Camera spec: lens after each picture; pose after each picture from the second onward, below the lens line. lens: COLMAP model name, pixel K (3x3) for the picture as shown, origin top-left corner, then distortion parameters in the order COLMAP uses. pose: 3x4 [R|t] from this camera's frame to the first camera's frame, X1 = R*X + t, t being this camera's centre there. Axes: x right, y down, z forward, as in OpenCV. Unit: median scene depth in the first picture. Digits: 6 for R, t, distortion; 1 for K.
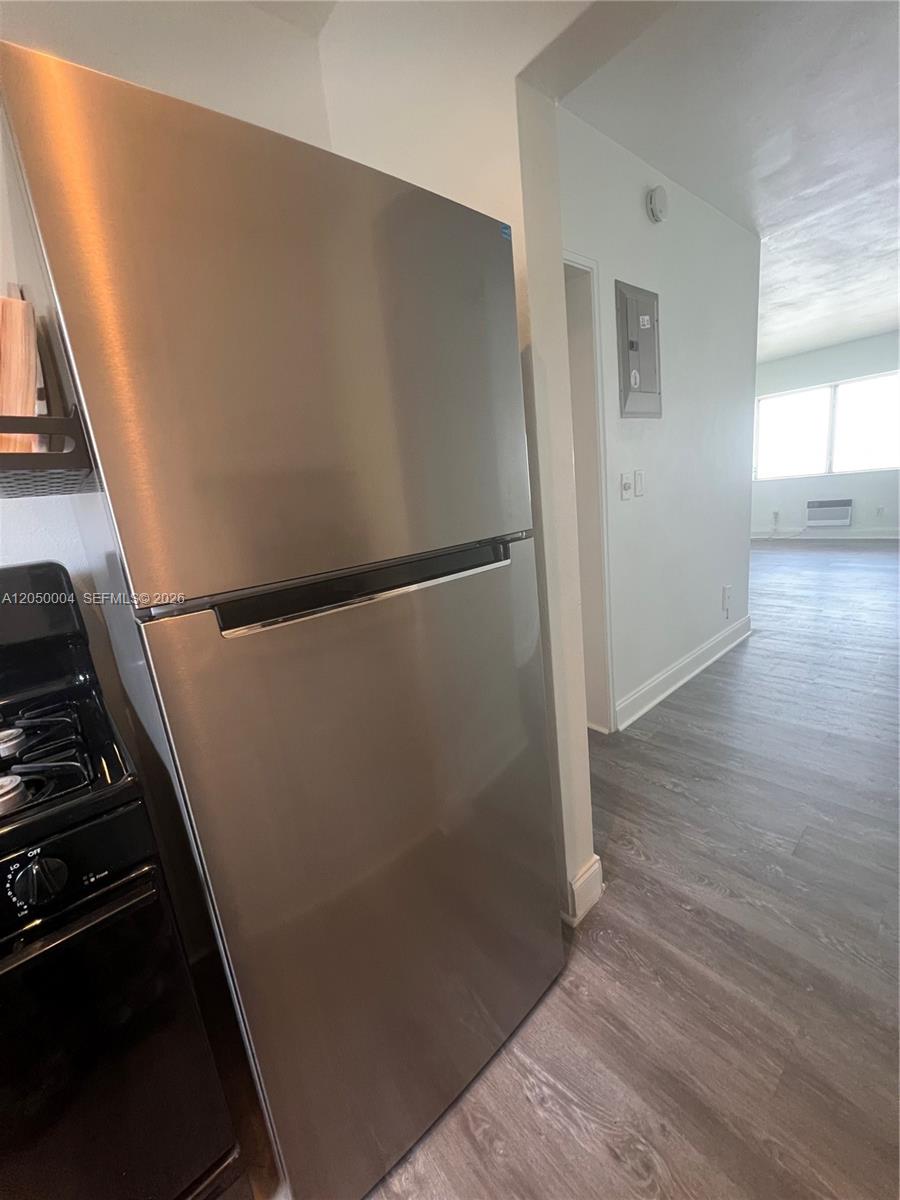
lens RADIAL K [[482.0, 0, 446.0], [0, 482.0, 595.8], [0, 0, 1]] dist [-0.002825, 0.000870]
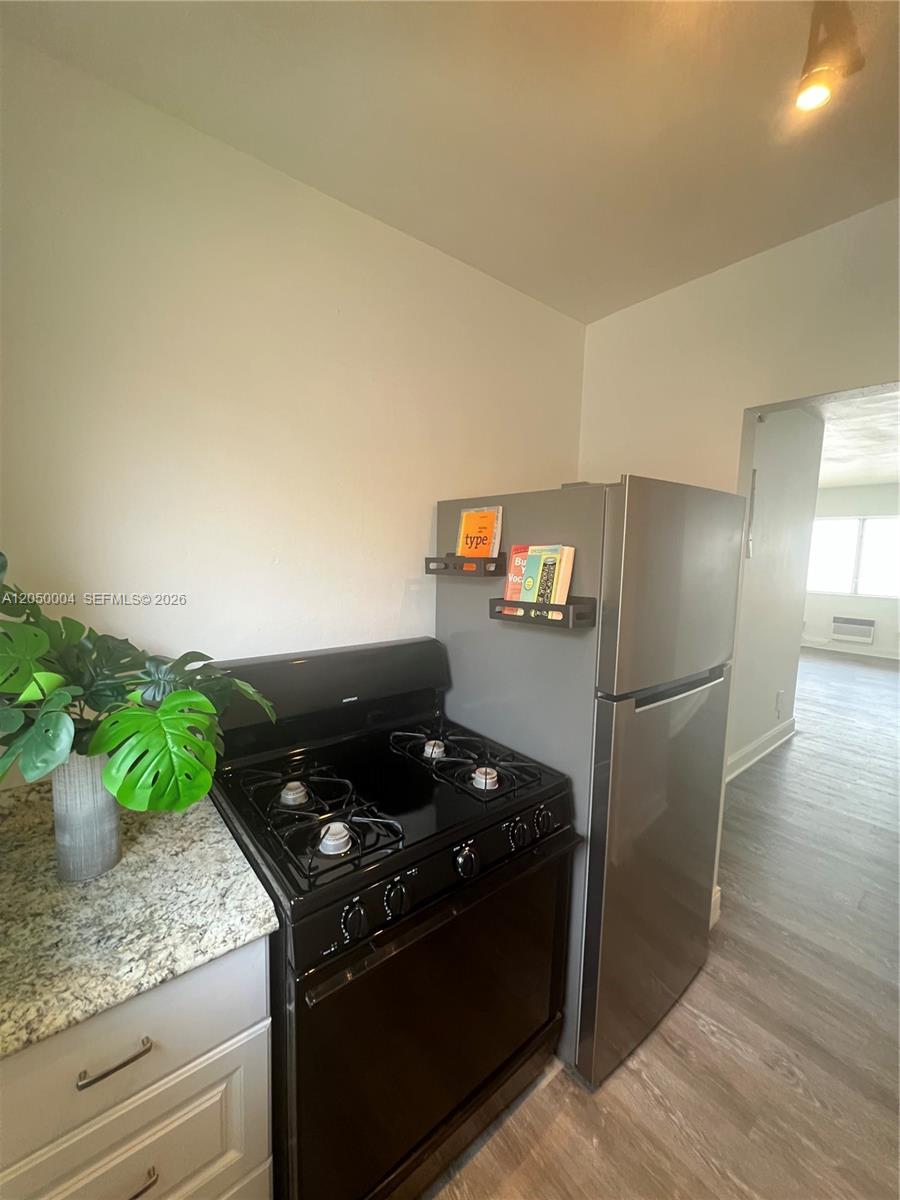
lens RADIAL K [[482.0, 0, 444.5], [0, 482.0, 593.5], [0, 0, 1]] dist [-0.002825, 0.000870]
pose [[0.990920, 0.133553, -0.015524, -0.325882], [-0.134450, 0.984833, -0.109666, -0.019351], [0.000642, 0.110757, 0.993847, -0.273389]]
